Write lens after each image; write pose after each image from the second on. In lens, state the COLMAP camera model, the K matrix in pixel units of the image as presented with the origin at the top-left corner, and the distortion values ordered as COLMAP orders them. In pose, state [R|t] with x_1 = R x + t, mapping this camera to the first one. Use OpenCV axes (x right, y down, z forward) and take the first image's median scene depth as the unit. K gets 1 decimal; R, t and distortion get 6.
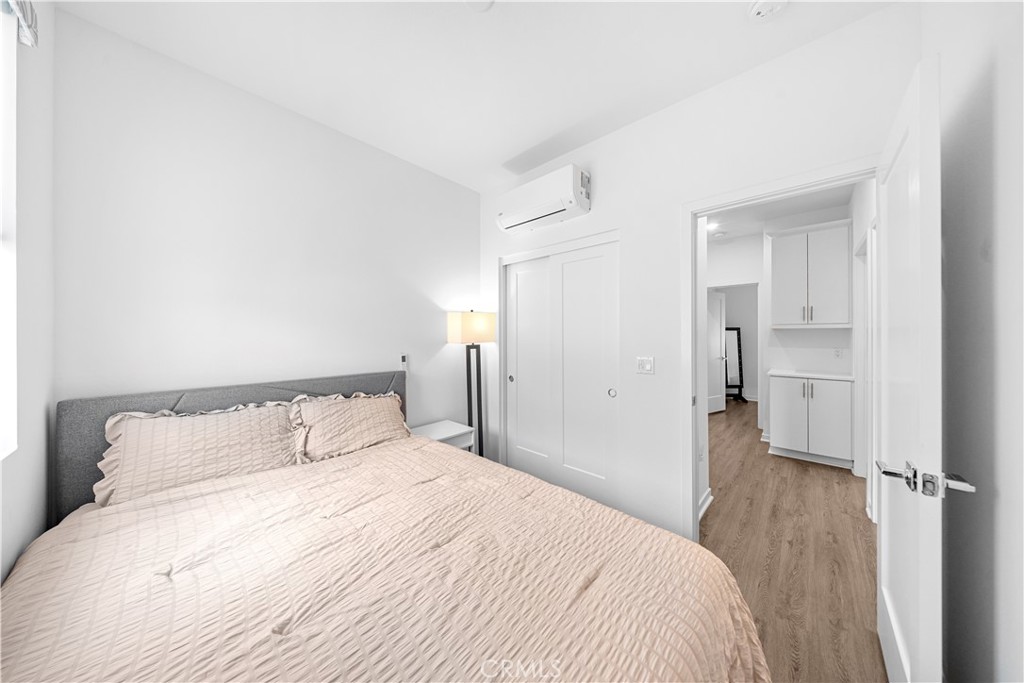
lens RADIAL K [[302.1, 0, 511.8], [0, 302.1, 336.3], [0, 0, 1]] dist [-0.000063, -0.000080]
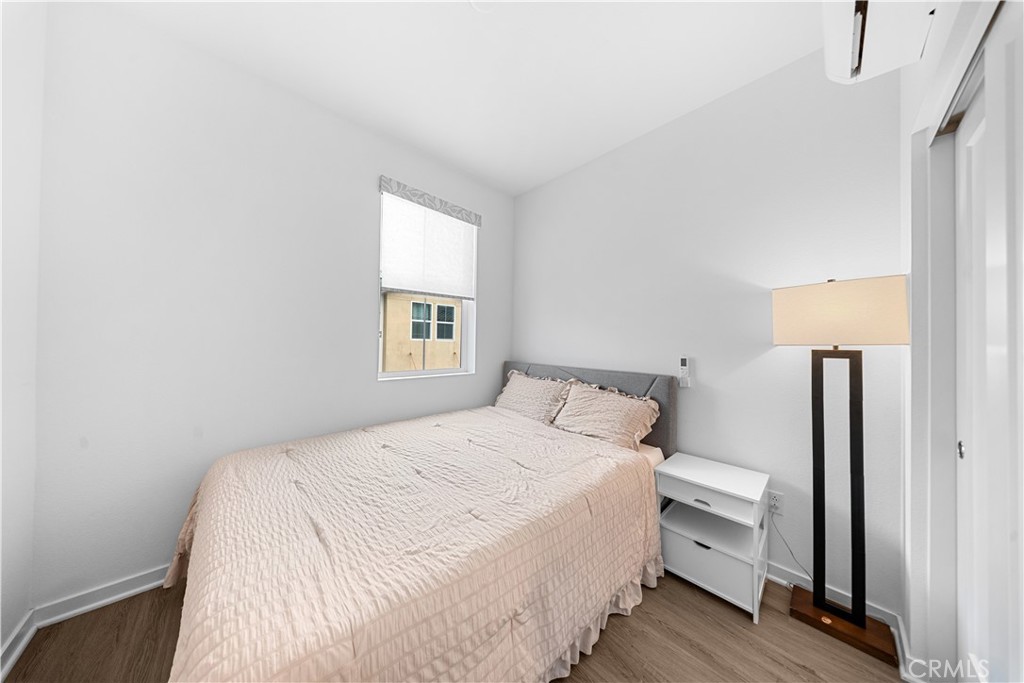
lens RADIAL K [[302.1, 0, 511.8], [0, 302.1, 336.3], [0, 0, 1]] dist [-0.000063, -0.000080]
pose [[-0.052348, -0.014811, -0.998519, 0.896885], [-0.018498, 0.999733, -0.013859, 0.052341], [0.998458, 0.017745, -0.052608, 1.166138]]
